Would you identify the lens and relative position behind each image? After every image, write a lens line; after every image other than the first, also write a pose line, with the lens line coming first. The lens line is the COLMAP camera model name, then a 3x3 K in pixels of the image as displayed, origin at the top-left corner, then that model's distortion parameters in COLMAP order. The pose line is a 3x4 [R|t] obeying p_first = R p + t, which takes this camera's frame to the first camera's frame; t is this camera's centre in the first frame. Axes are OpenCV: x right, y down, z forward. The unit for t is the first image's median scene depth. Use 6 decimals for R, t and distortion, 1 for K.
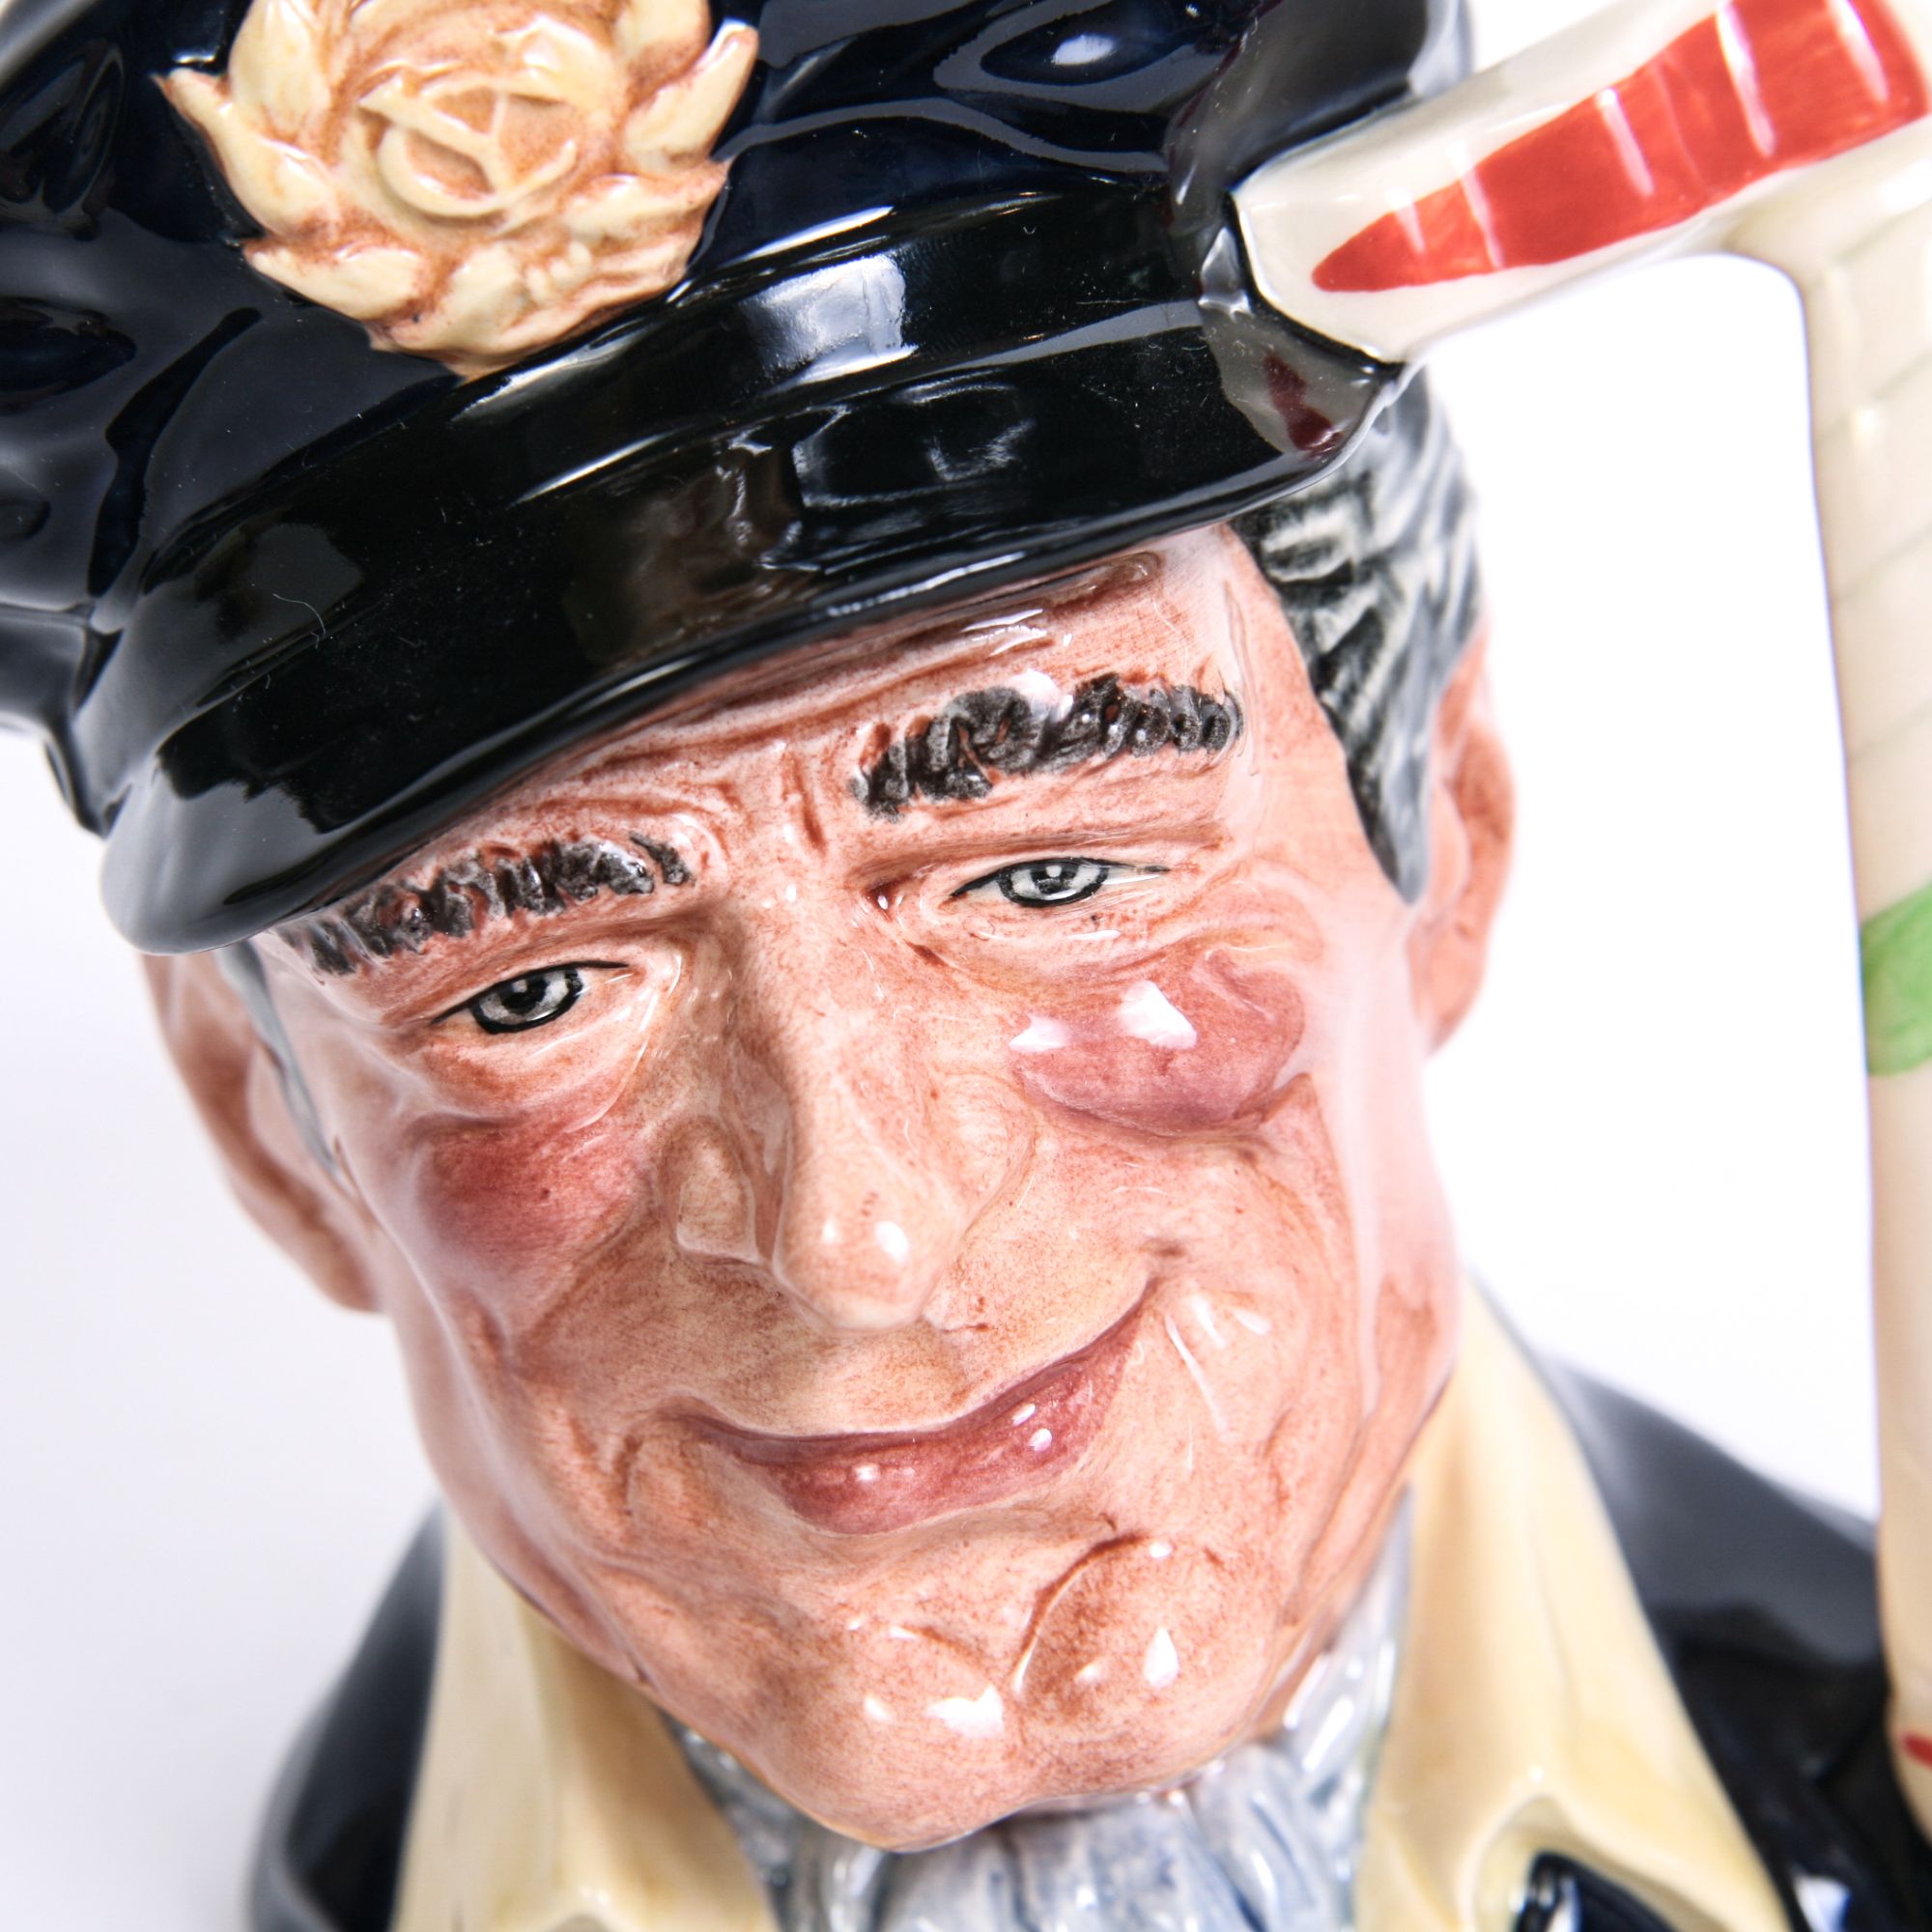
lens RADIAL K [[4309.7, 0, 945.2], [0, 4309.7, 962.0], [0, 0, 1]] dist [-0.061419, 0.000000]
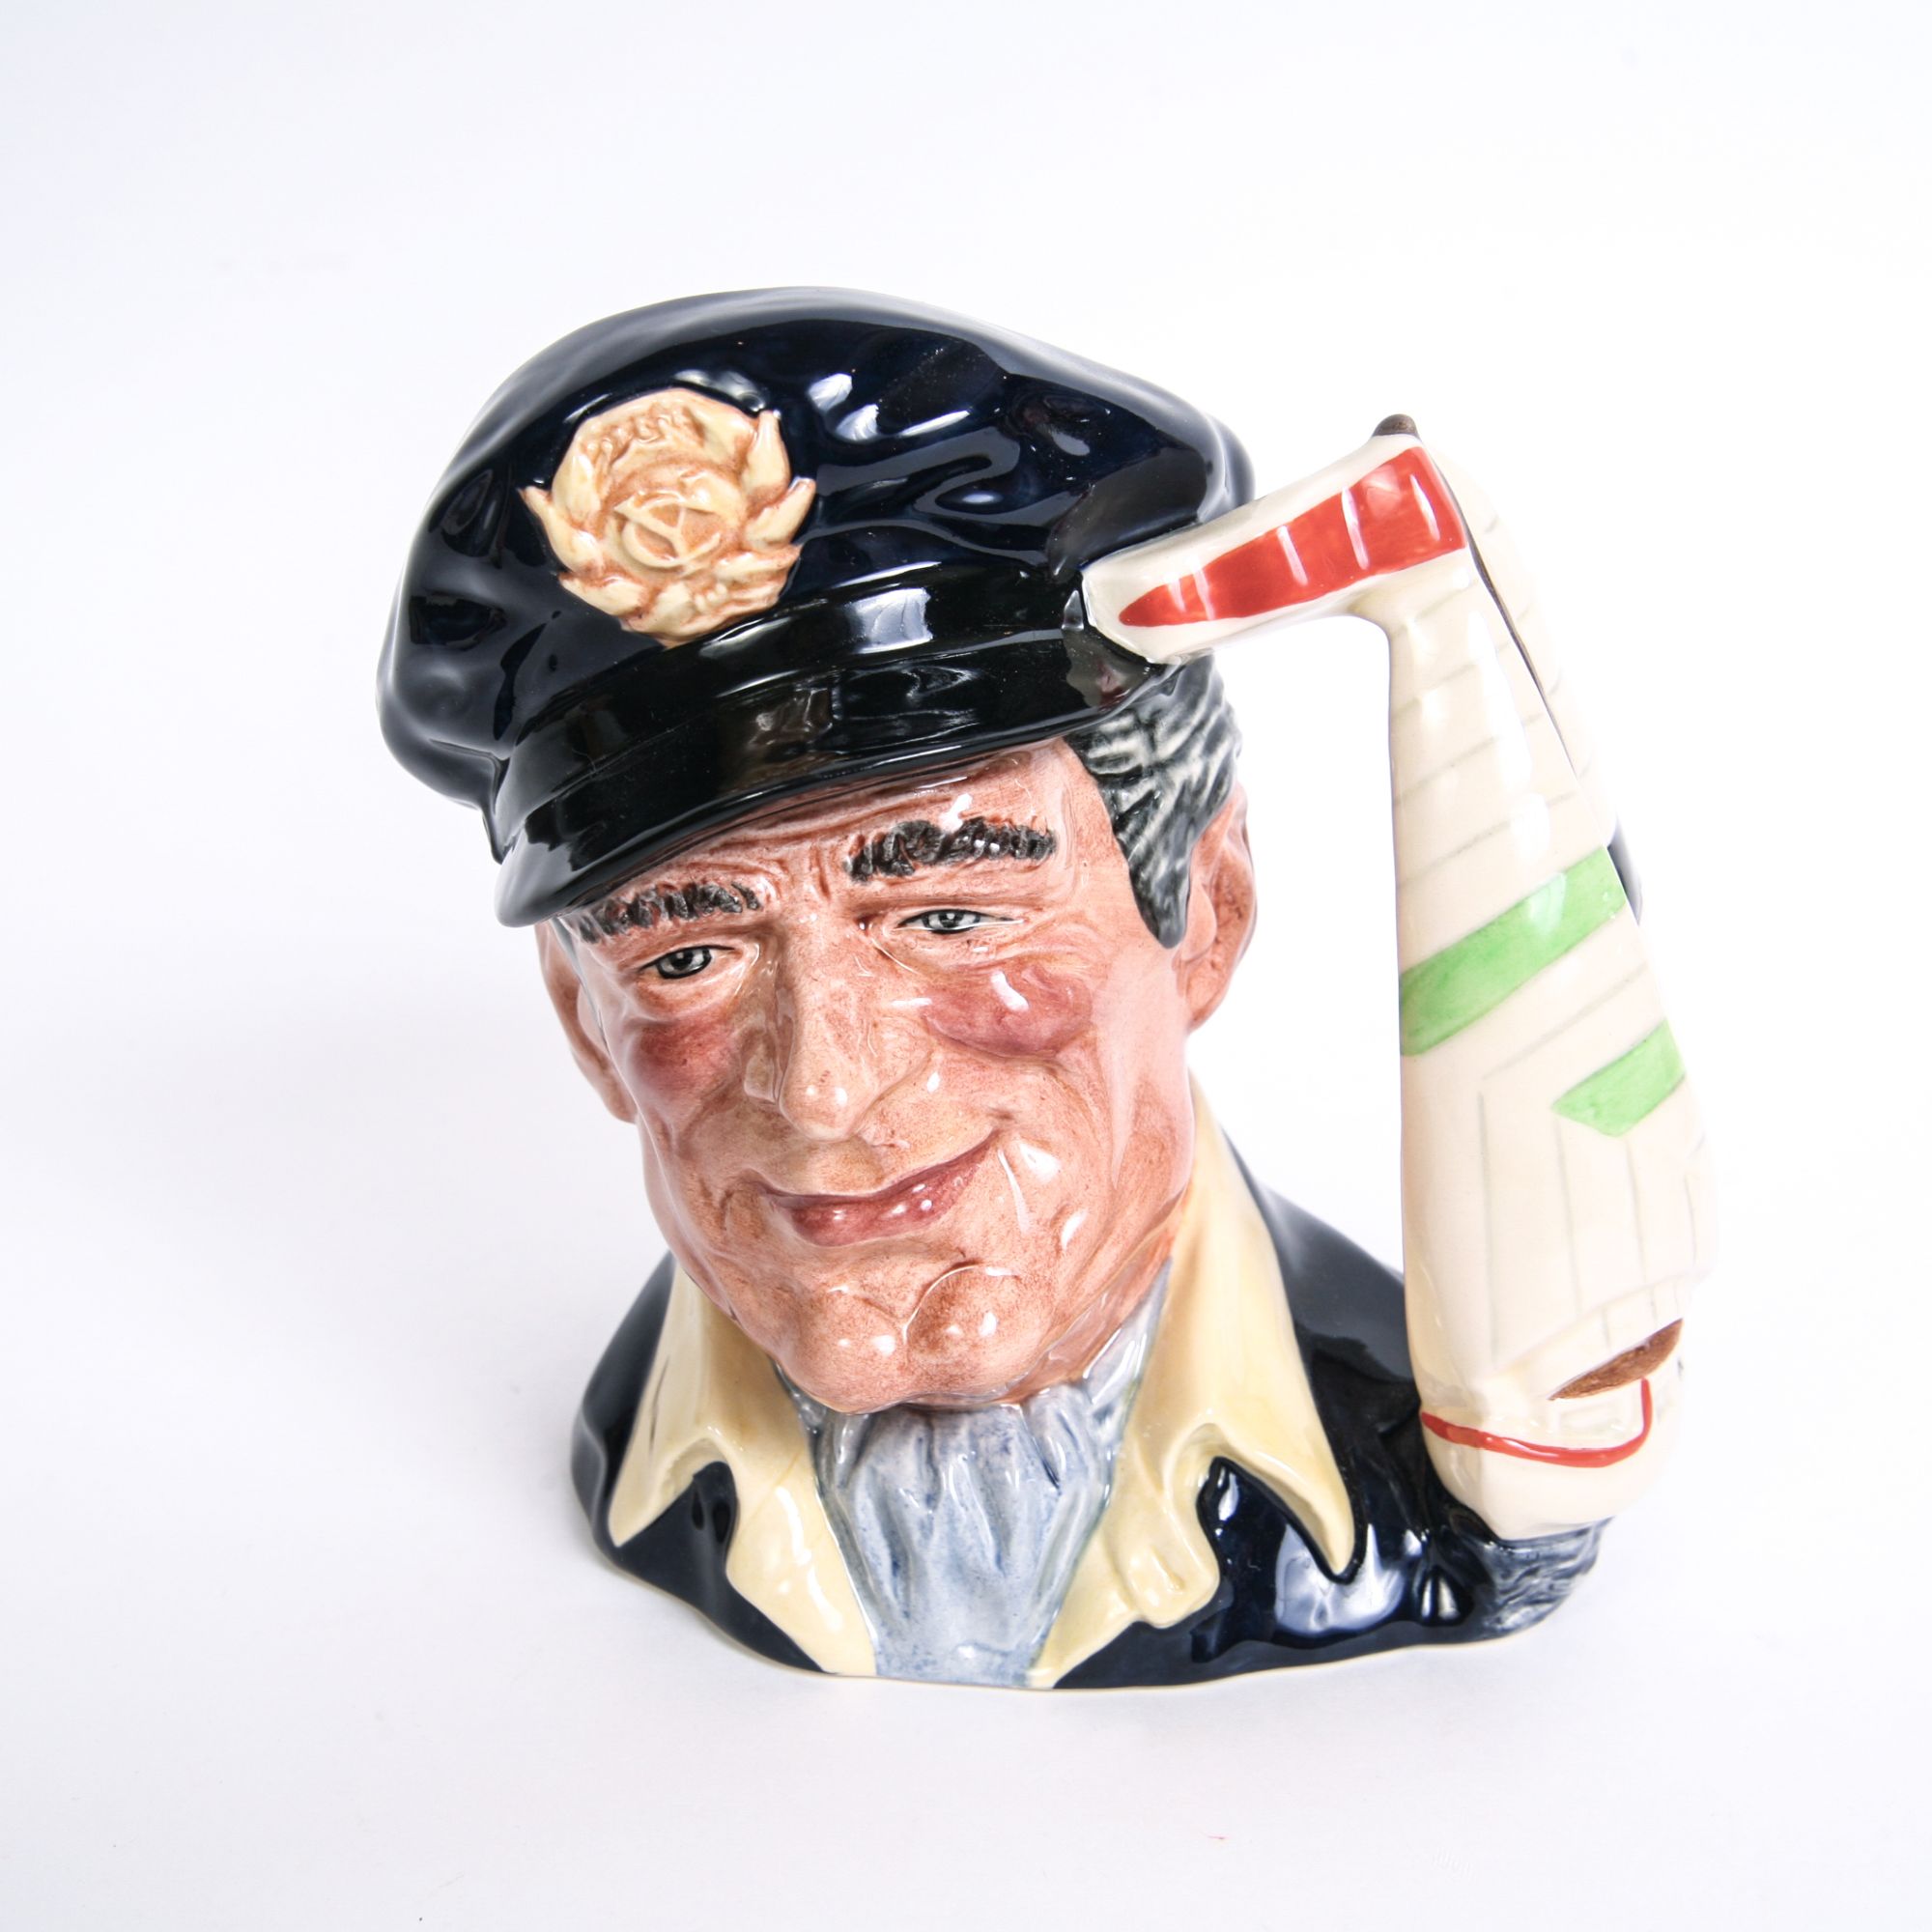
lens RADIAL K [[2725.3, 0, 964.4], [0, 2725.3, 985.9], [0, 0, 1]] dist [-0.082004, 0.000000]
pose [[0.990318, 0.072505, -0.118377, 0.175158], [-0.071769, 0.997366, 0.010470, -0.002885], [0.118824, -0.001873, 0.992914, -0.217319]]
